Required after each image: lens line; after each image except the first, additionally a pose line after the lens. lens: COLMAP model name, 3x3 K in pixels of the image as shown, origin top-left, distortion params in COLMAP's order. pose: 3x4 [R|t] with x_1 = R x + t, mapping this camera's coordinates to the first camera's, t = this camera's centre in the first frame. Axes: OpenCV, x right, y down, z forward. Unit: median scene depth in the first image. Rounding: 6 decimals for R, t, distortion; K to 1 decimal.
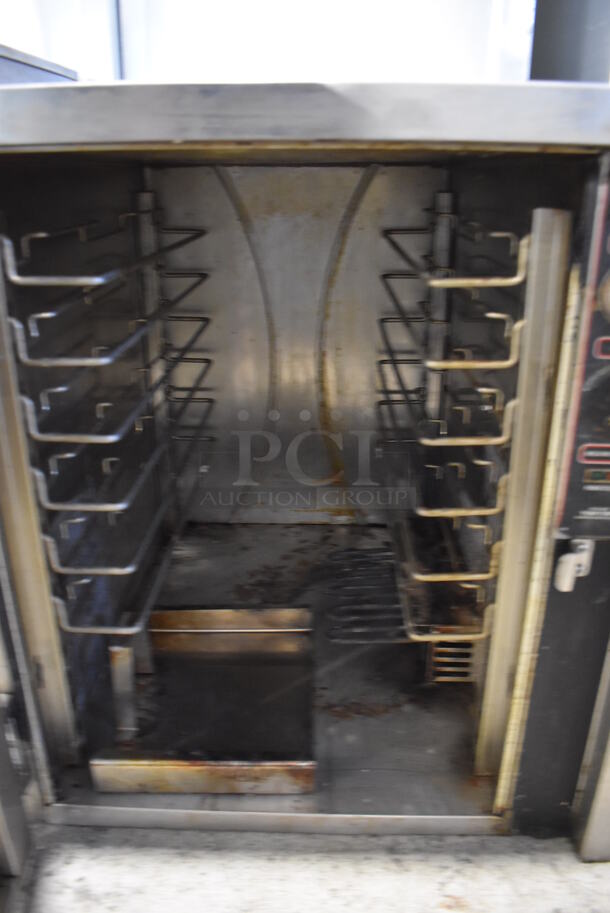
lens RADIAL K [[712.7, 0, 305.4], [0, 712.7, 455.1], [0, 0, 1]] dist [-0.094396, 0.011911]
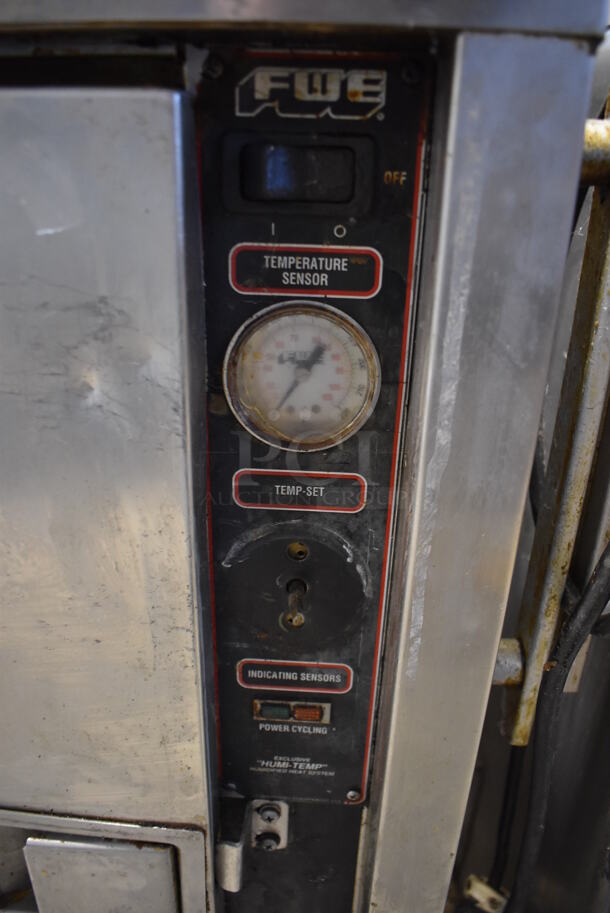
lens RADIAL K [[712.7, 0, 311.5], [0, 712.7, 462.6], [0, 0, 1]] dist [-0.094396, 0.011911]
pose [[0.999668, 0.020710, 0.015322, 0.359313], [-0.021743, 0.997266, 0.070624, -0.159963], [-0.013817, -0.070933, 0.997385, 0.408379]]
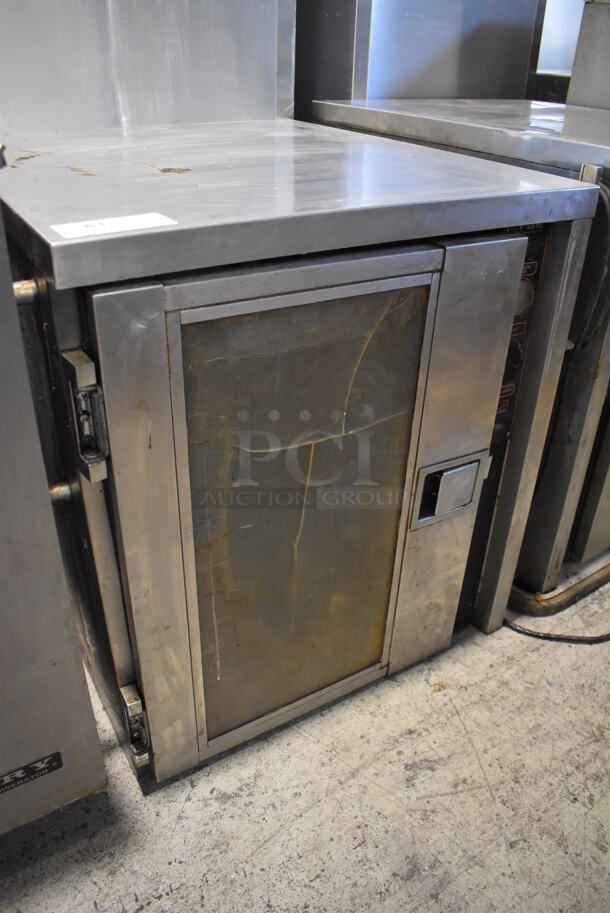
lens RADIAL K [[712.7, 0, 308.9], [0, 712.7, 459.2], [0, 0, 1]] dist [-0.094396, 0.011911]
pose [[0.841728, -0.263842, 0.471042, -0.630753], [0.176421, 0.958979, 0.221891, -0.245675], [-0.510263, -0.103670, 0.853747, -0.163901]]
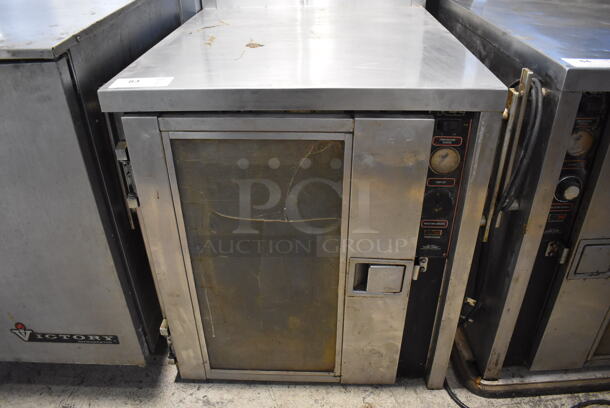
lens RADIAL K [[476.2, 0, 304.1], [0, 476.2, 200.1], [0, 0, 1]] dist [-0.094396, 0.011911]
pose [[0.999759, -0.008452, -0.020243, 0.037117], [0.011816, 0.984974, 0.172301, -0.284243], [0.018482, -0.172499, 0.984836, -0.409940]]
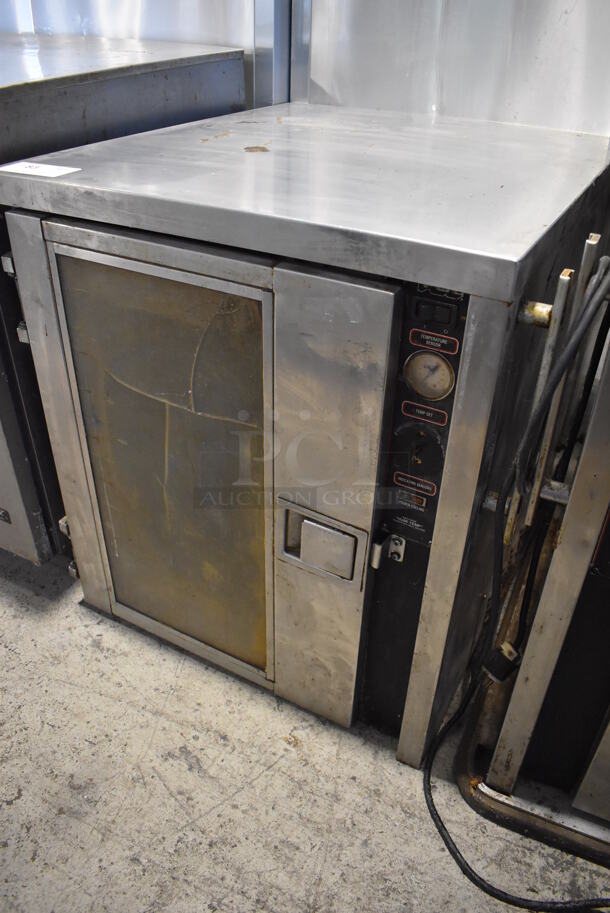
lens RADIAL K [[712.7, 0, 304.4], [0, 712.7, 457.3], [0, 0, 1]] dist [-0.094396, 0.011911]
pose [[0.888173, 0.269497, -0.372182, 0.605905], [-0.186099, 0.951522, 0.244892, -0.277908], [0.420138, -0.148244, 0.895270, -0.227704]]
